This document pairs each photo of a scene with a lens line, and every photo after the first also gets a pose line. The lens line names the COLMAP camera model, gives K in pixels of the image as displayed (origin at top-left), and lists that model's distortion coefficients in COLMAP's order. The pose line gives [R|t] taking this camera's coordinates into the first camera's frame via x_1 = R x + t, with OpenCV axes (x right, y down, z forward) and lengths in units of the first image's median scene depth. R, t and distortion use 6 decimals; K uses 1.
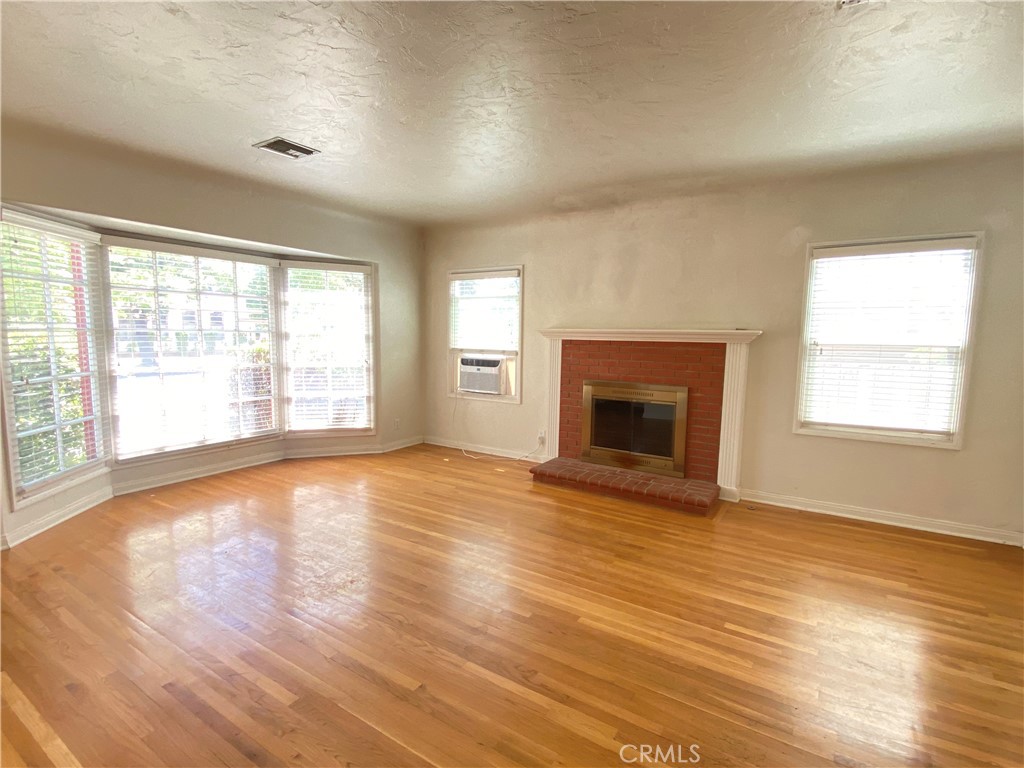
lens RADIAL K [[493.9, 0, 509.0], [0, 493.9, 387.7], [0, 0, 1]] dist [0.027490, -0.019721]
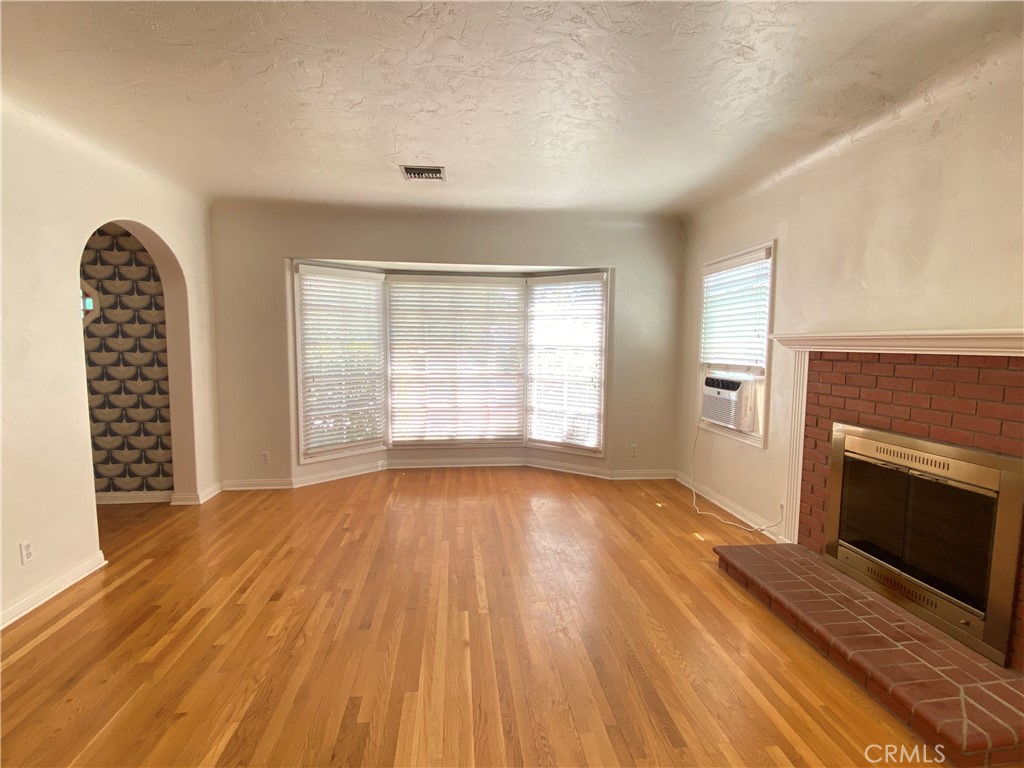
lens RADIAL K [[493.9, 0, 512.5], [0, 493.9, 388.2], [0, 0, 1]] dist [0.027490, -0.019721]
pose [[0.631338, 0.055887, -0.773491, 0.338925], [-0.079718, 0.996793, 0.006953, -0.026424], [0.771399, 0.057272, 0.633769, 0.316466]]
